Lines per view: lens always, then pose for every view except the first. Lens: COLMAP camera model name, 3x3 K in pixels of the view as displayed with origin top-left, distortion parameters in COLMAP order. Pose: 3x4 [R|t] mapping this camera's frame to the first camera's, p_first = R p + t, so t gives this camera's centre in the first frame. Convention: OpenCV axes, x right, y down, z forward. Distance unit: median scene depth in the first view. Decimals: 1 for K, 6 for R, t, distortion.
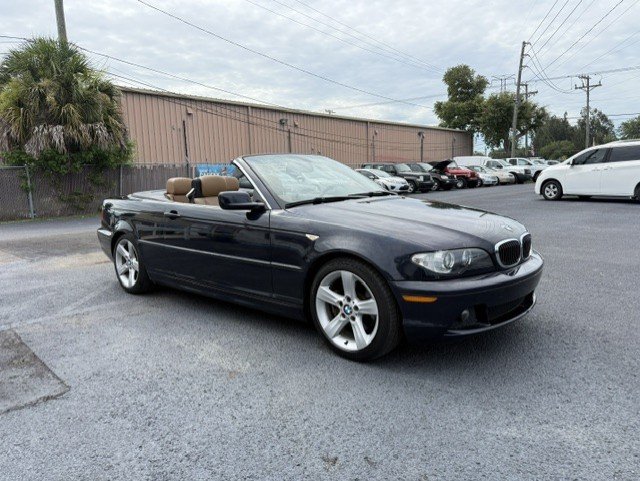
lens RADIAL K [[452.2, 0, 318.1], [0, 452.2, 239.2], [0, 0, 1]] dist [-0.000707, -0.007345]
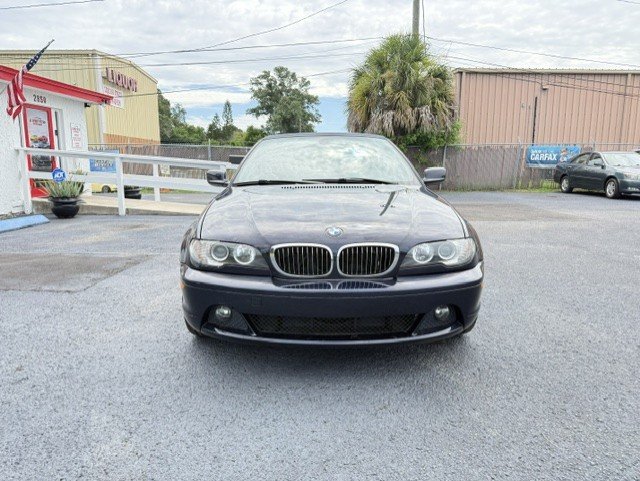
lens RADIAL K [[452.6, 0, 318.9], [0, 452.6, 240.8], [0, 0, 1]] dist [0.008006, -0.029142]
pose [[0.668542, 0.151888, -0.727999, 0.191198], [-0.119830, 0.988131, 0.096119, -0.015170], [0.733957, 0.022977, 0.678807, 0.091116]]
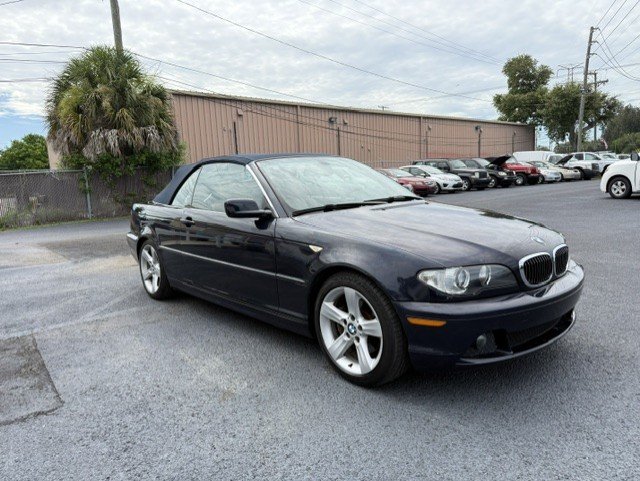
lens RADIAL K [[452.6, 0, 318.9], [0, 452.6, 240.8], [0, 0, 1]] dist [0.008006, -0.029142]
pose [[0.993049, 0.004535, -0.117616, 0.019912], [-0.003602, 0.999960, 0.008142, -0.005583], [0.117648, -0.007662, 0.993026, 0.016168]]
